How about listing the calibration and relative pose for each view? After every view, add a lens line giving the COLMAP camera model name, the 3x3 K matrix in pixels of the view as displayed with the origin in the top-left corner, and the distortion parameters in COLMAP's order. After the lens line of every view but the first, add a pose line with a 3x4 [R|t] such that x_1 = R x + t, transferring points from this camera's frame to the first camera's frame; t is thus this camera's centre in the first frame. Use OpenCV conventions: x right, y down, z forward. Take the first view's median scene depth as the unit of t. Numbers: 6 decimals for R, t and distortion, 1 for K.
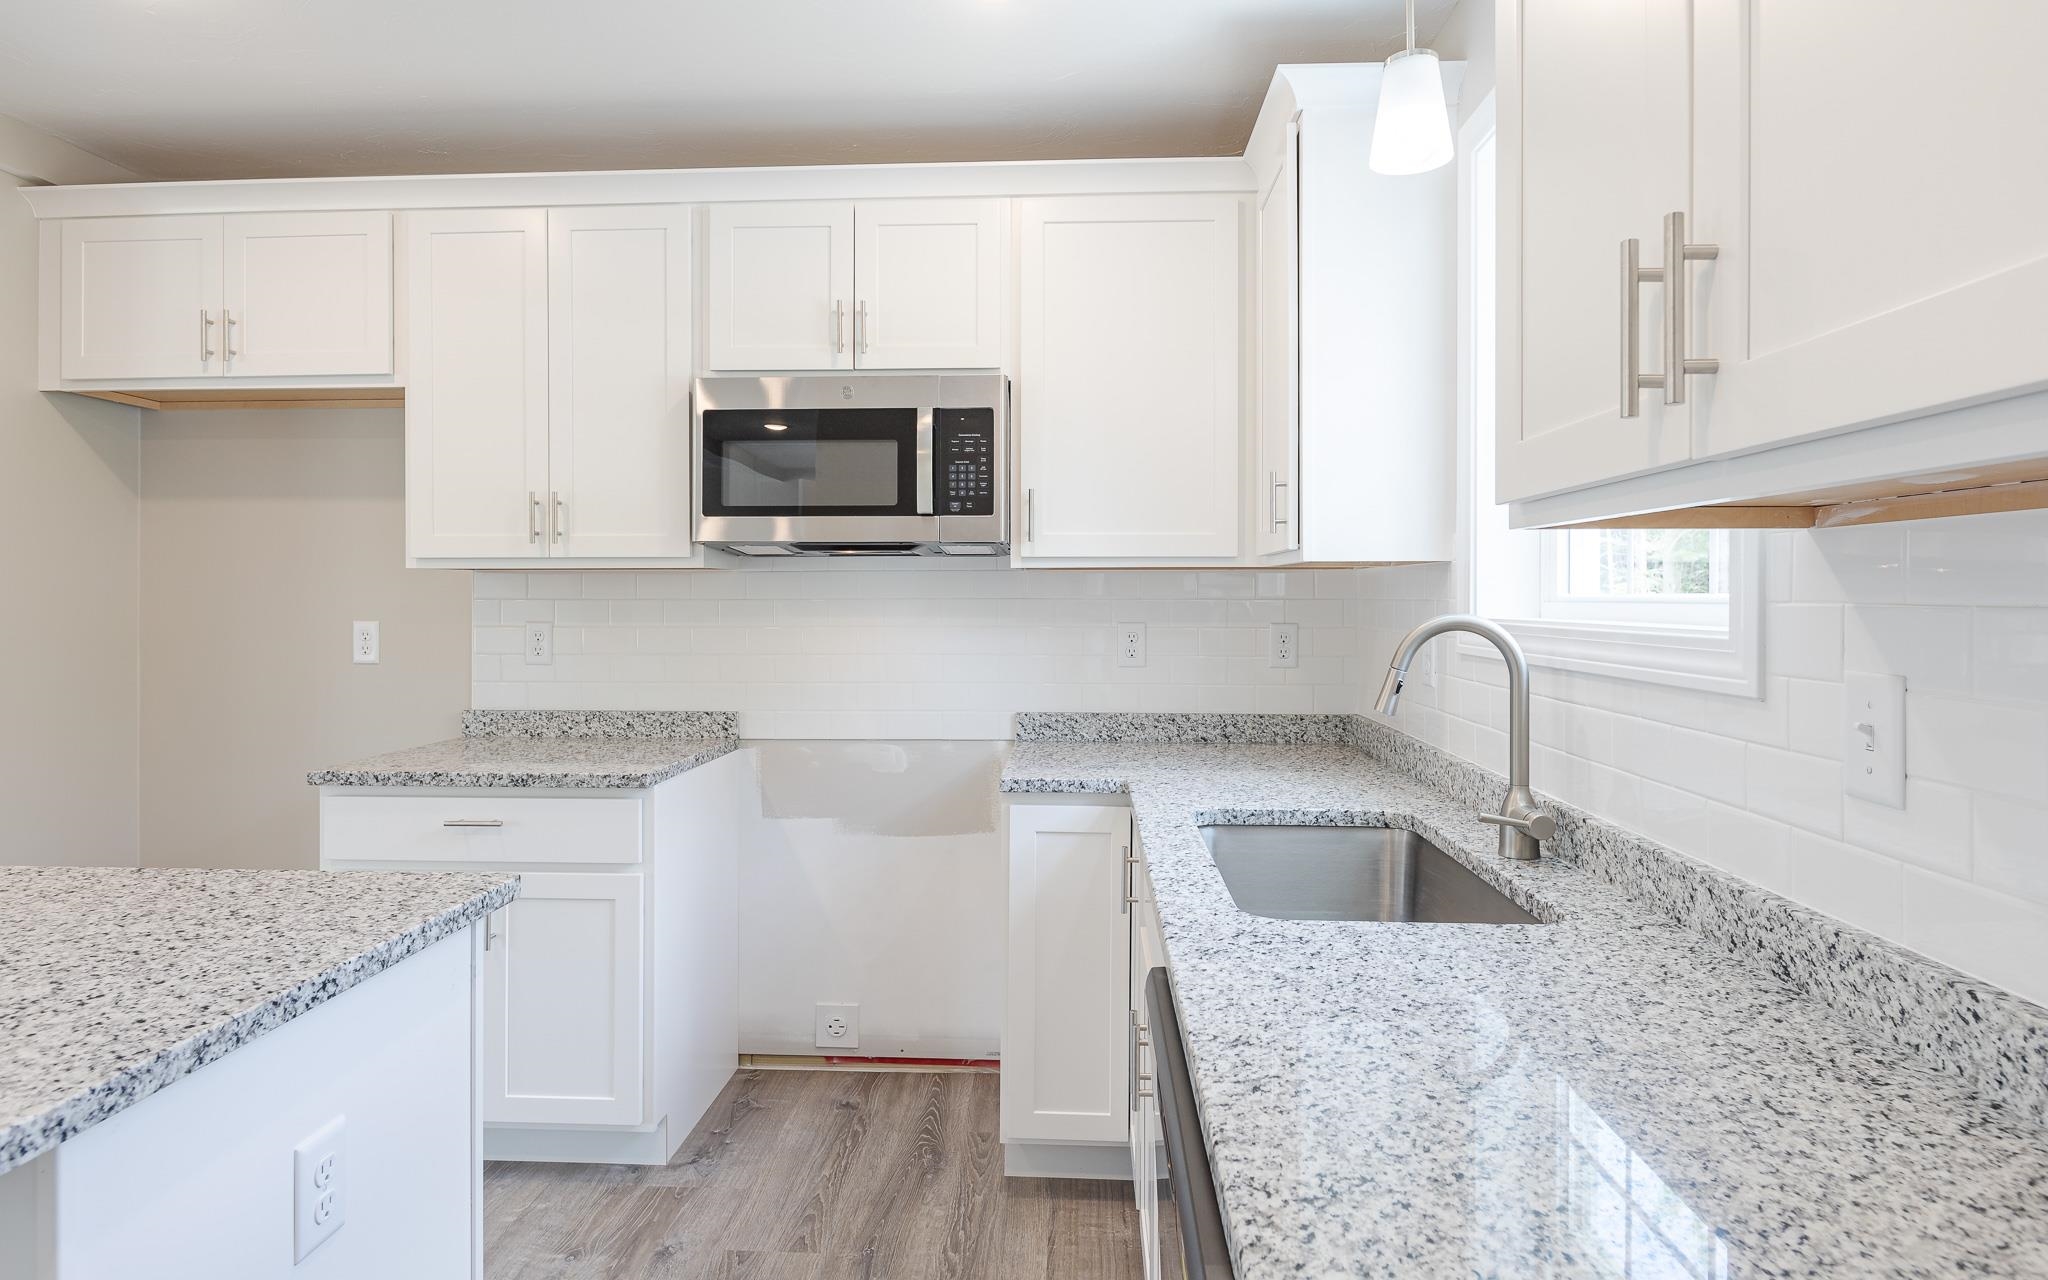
lens RADIAL K [[1116.0, 0, 1038.3], [0, 1116.0, 595.3], [0, 0, 1]] dist [0.002302, -0.005141]
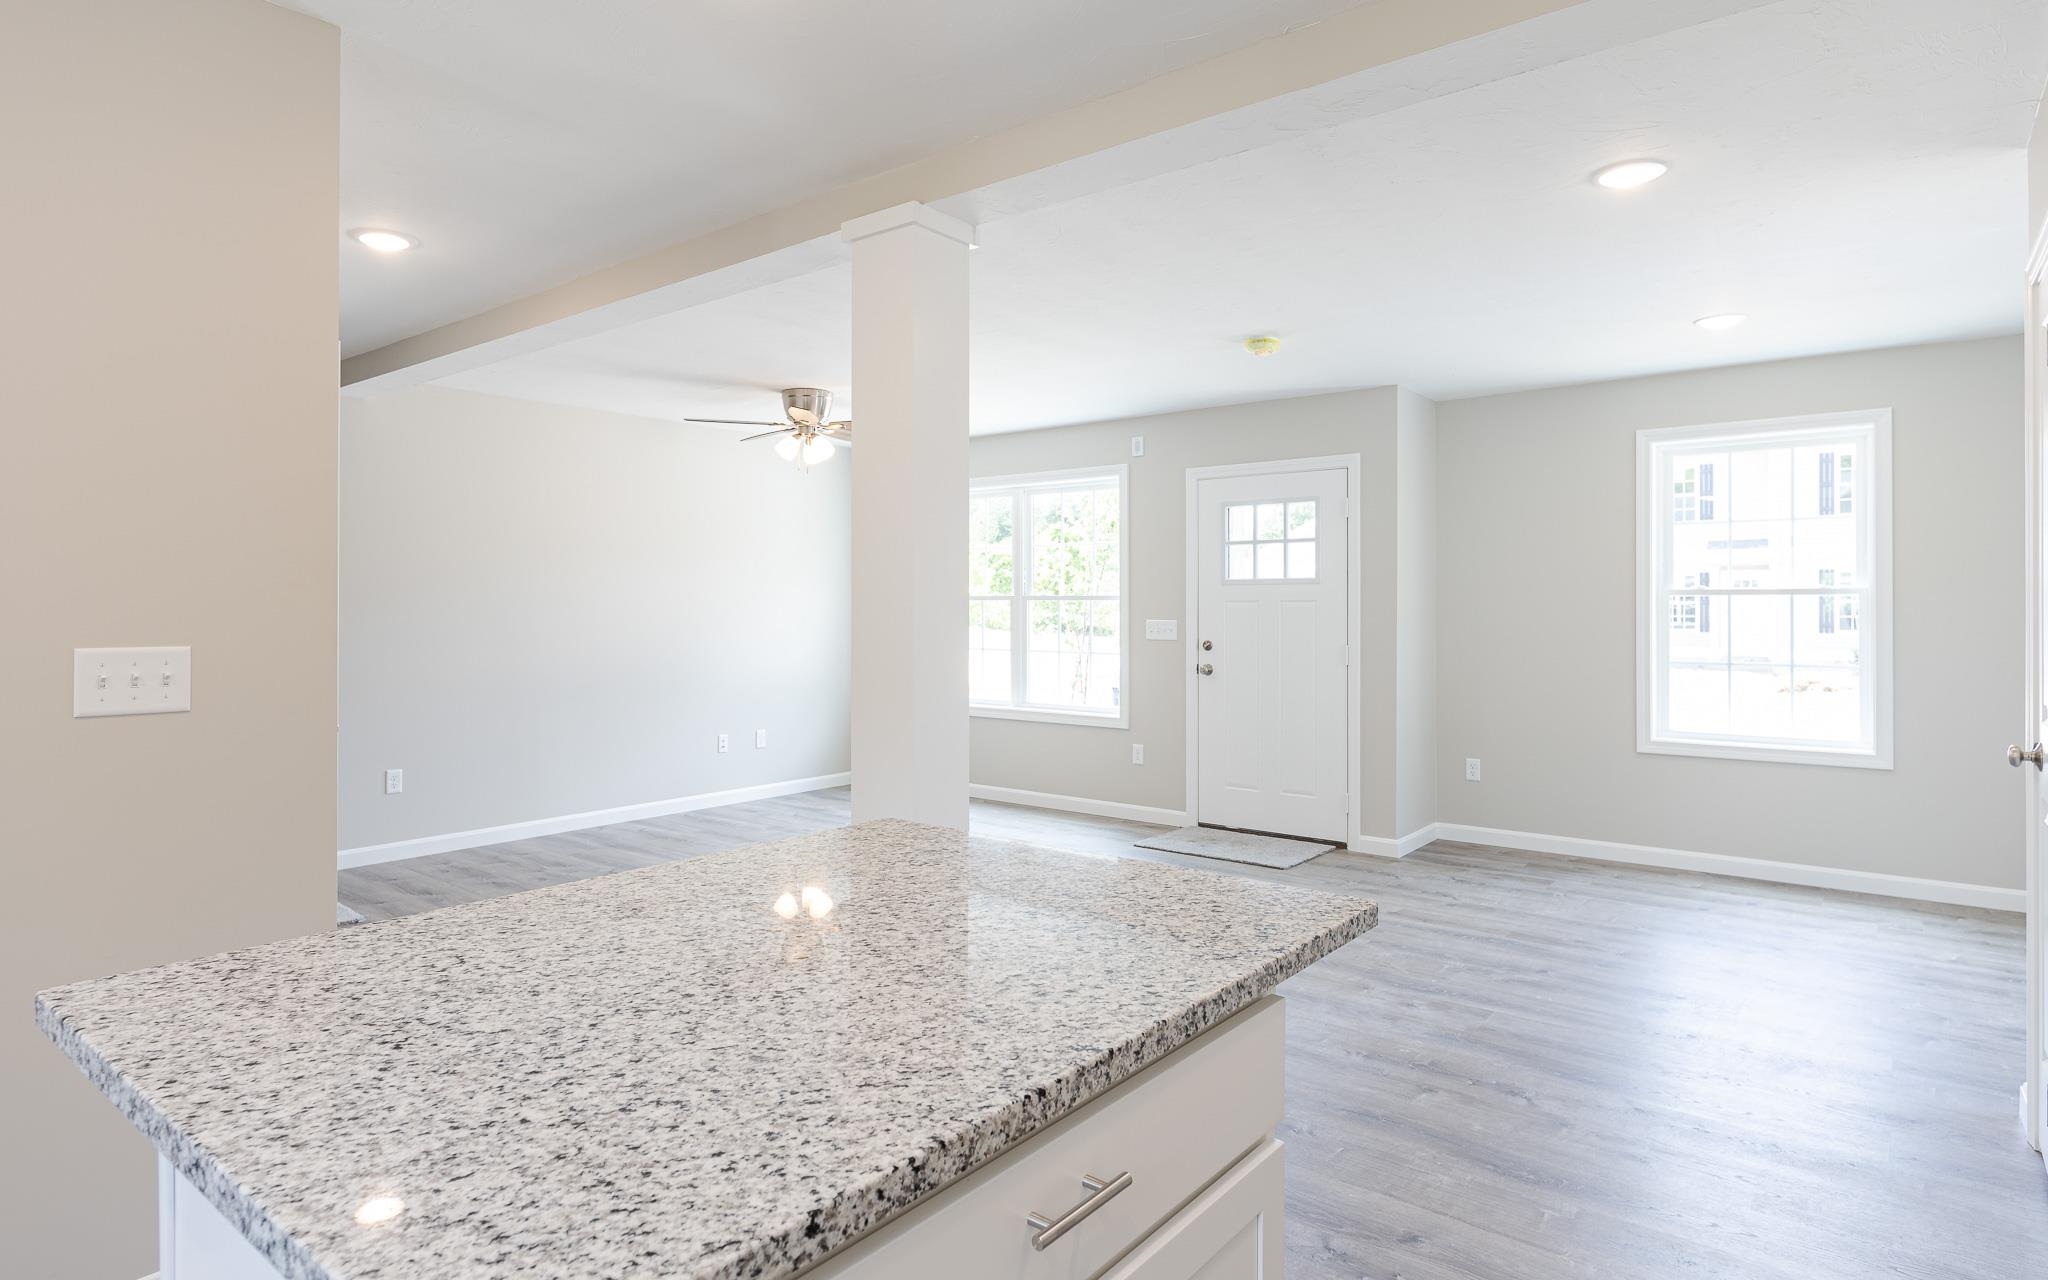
lens RADIAL K [[1098.5, 0, 995.6], [0, 1098.5, 607.6], [0, 0, 1]] dist [0.000787, -0.000209]
pose [[-0.598426, -0.001190, -0.801177, -0.164533], [0.000538, 0.999998, -0.001888, -0.001315], [0.801178, -0.001561, -0.598424, 0.781250]]
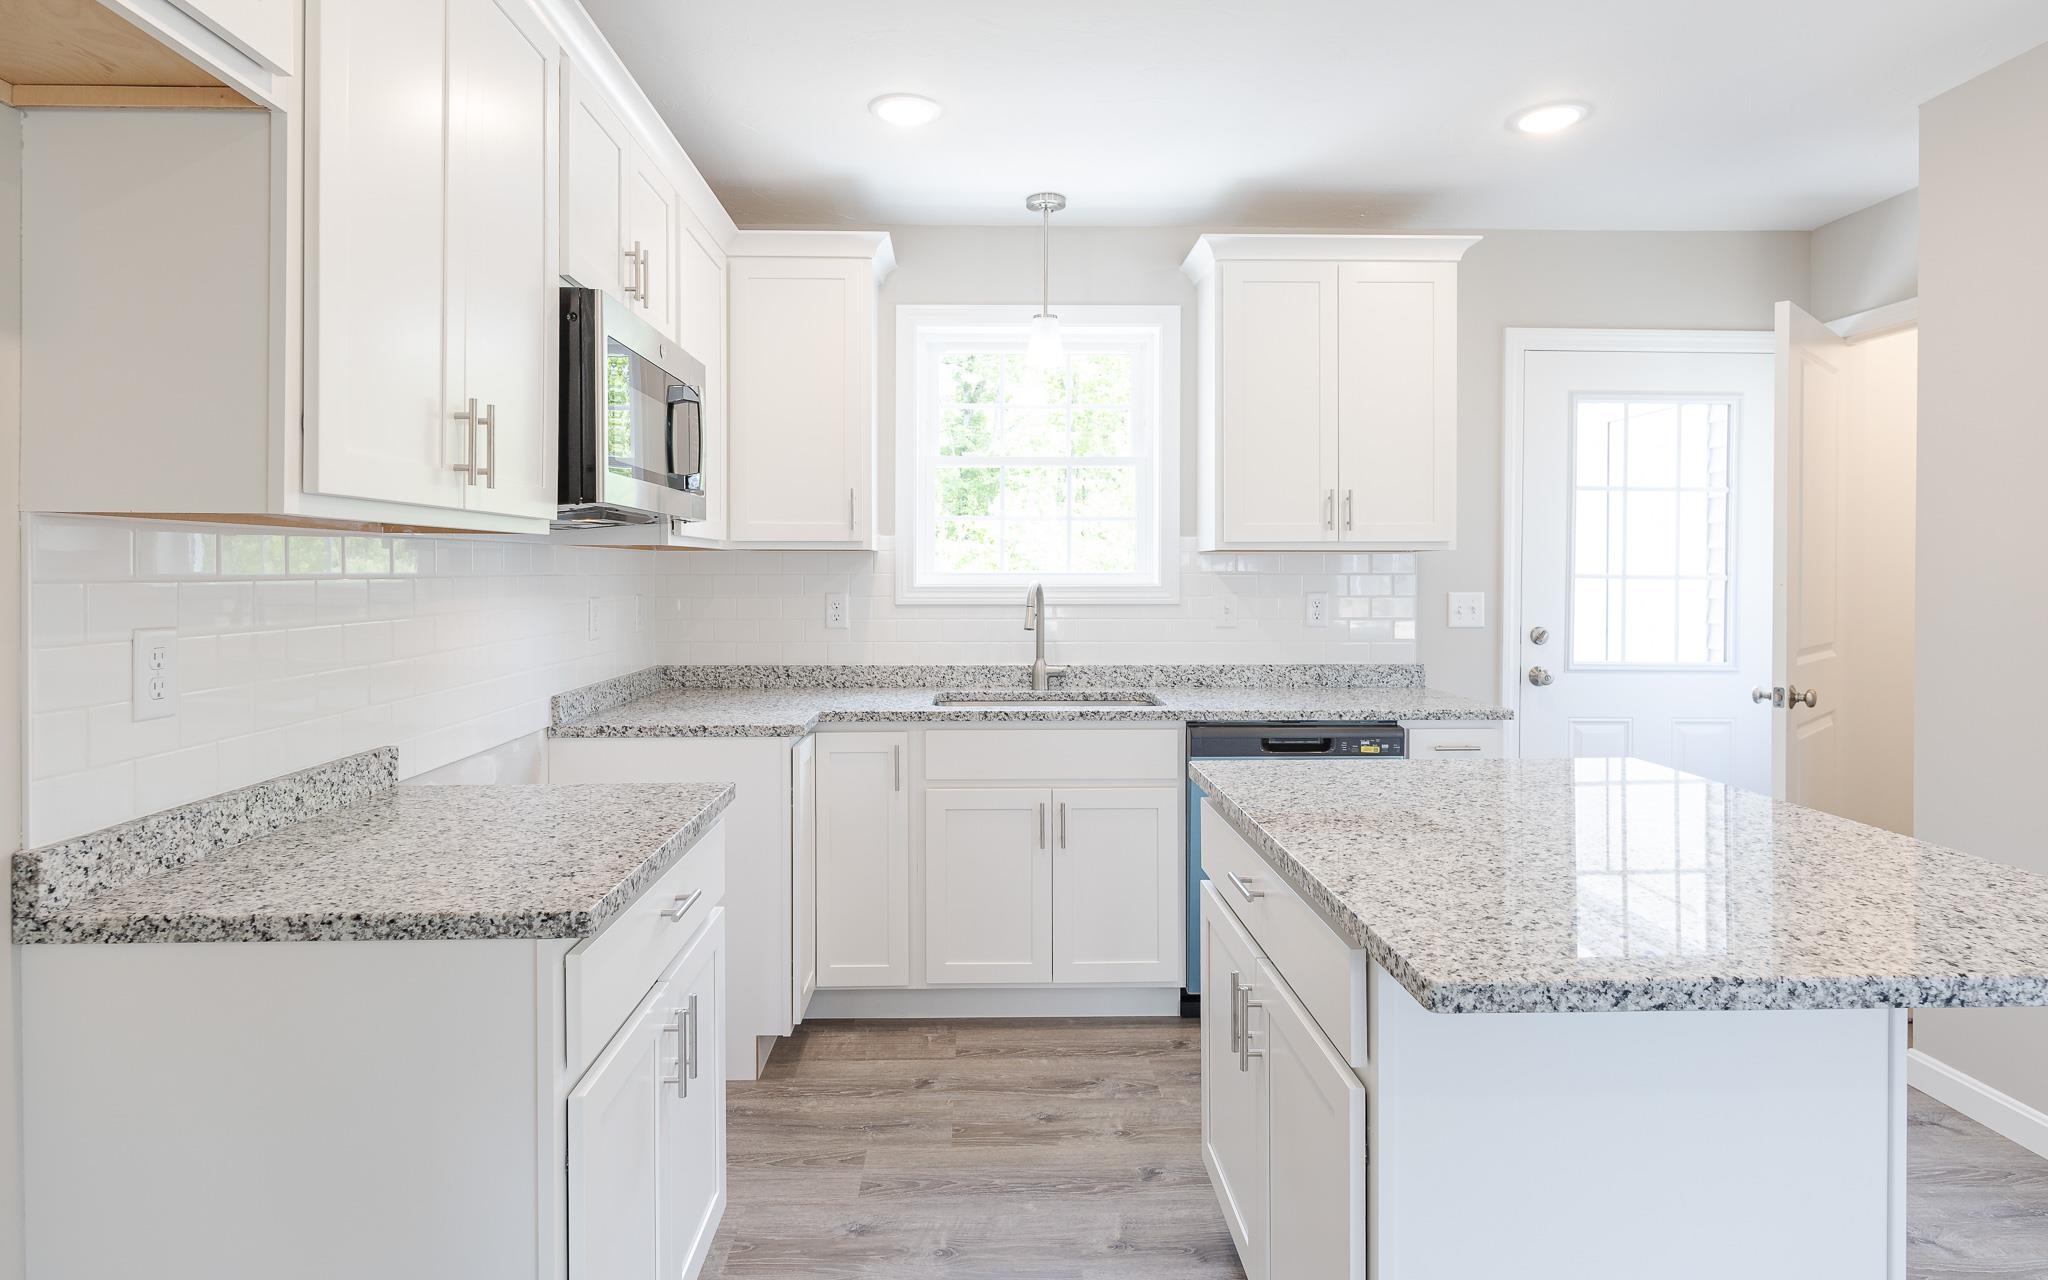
lens RADIAL K [[1097.8, 0, 967.4], [0, 1097.8, 577.2], [0, 0, 1]] dist [0.000699, -0.000215]
pose [[-0.046501, -0.006472, 0.998897, -1.103041], [0.001463, 0.999977, 0.006547, -0.001703], [-0.998917, 0.001766, -0.046491, 0.794901]]
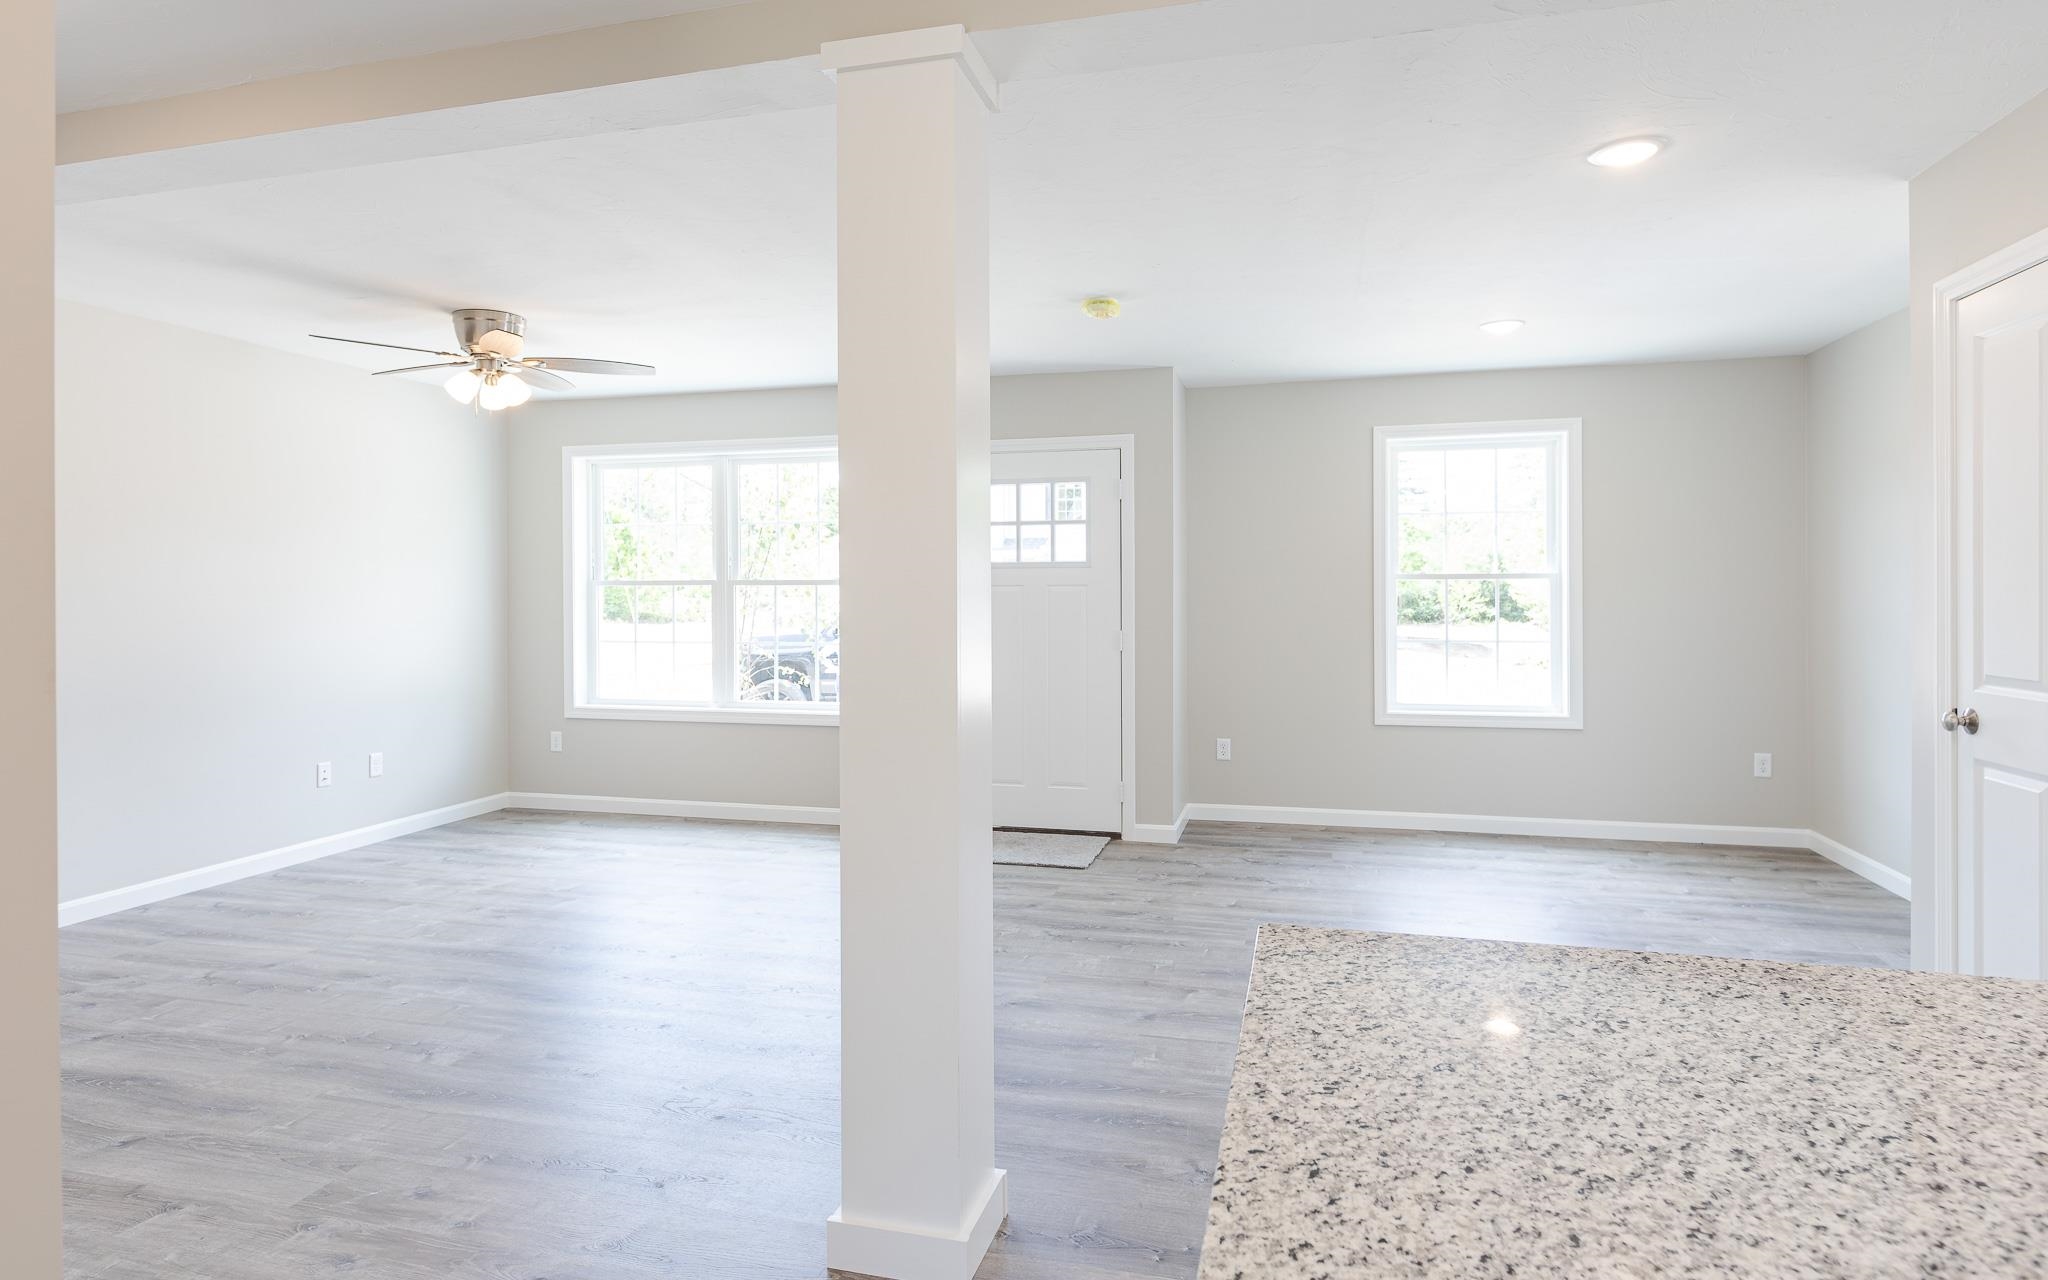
lens RADIAL K [[1082.1, 0, 1018.8], [0, 1082.1, 599.4], [0, 0, 1]] dist [0.002224, 0.000041]
pose [[-0.214871, 0.005818, -0.976625, -0.245310], [0.005560, 0.999973, 0.004734, -0.001597], [0.976627, -0.004412, -0.214898, 0.259002]]
